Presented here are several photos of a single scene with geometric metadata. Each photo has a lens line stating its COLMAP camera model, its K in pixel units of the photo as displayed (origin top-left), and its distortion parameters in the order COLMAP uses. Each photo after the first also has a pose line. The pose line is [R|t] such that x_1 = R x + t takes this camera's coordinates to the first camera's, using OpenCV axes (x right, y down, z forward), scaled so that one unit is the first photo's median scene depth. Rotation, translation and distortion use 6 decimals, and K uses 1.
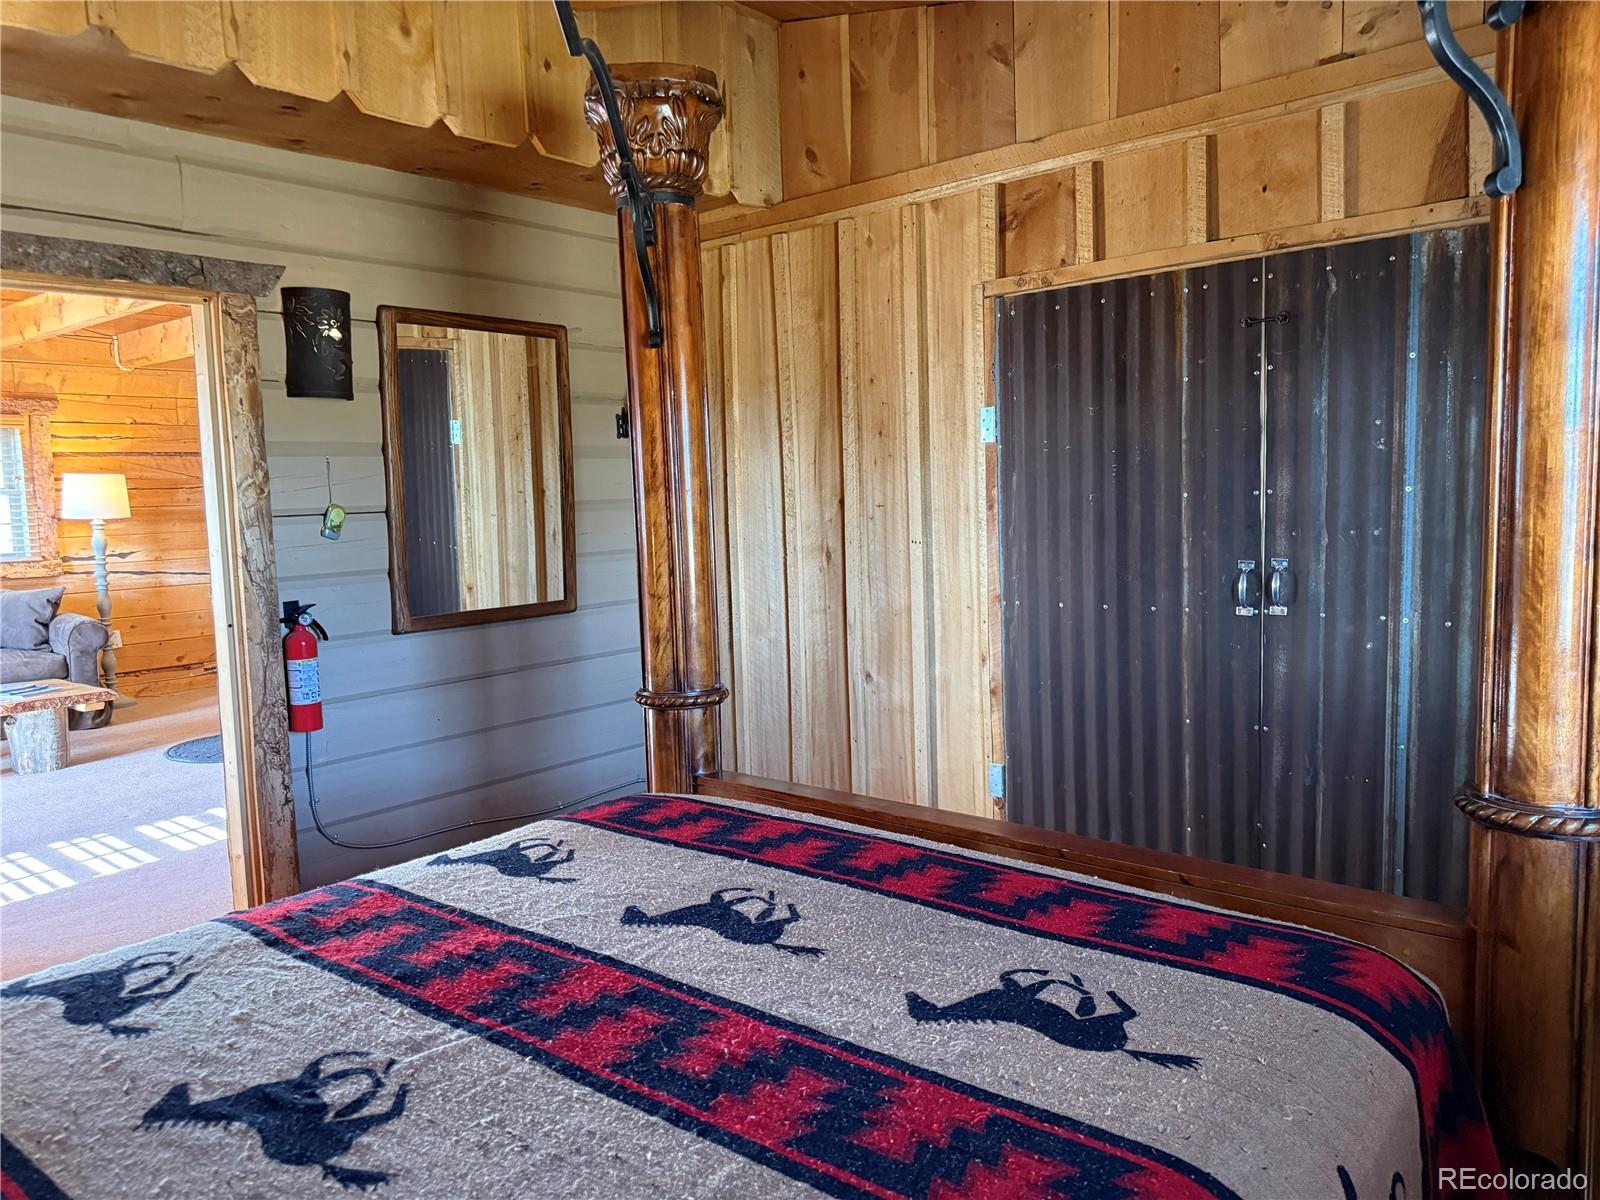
lens RADIAL K [[1139.6, 0, 804.3], [0, 1139.6, 595.5], [0, 0, 1]] dist [0.072383, -0.086308]
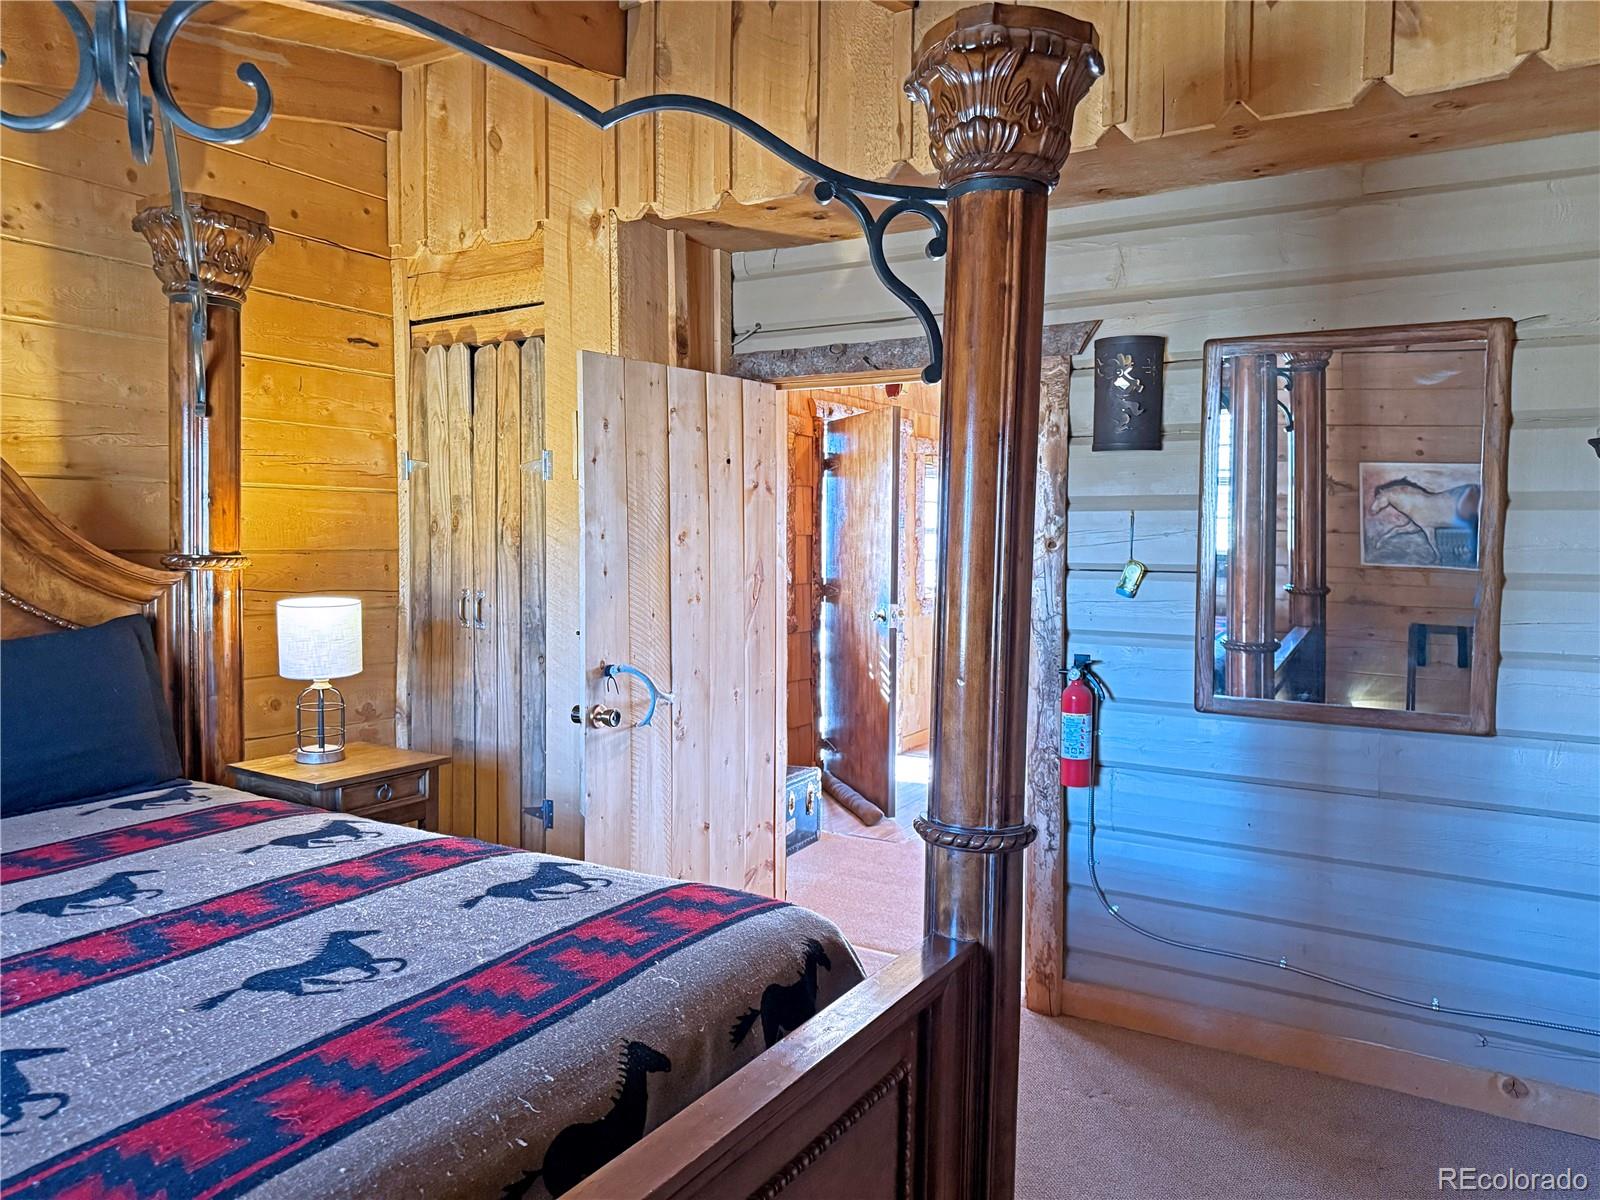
lens RADIAL K [[1139.6, 0, 806.6], [0, 1139.6, 592.6], [0, 0, 1]] dist [0.072383, -0.086308]
pose [[0.158069, 0.080519, -0.984140, 0.906440], [-0.109909, 0.991911, 0.063501, -0.156740], [0.981292, 0.098128, 0.165640, 1.092197]]
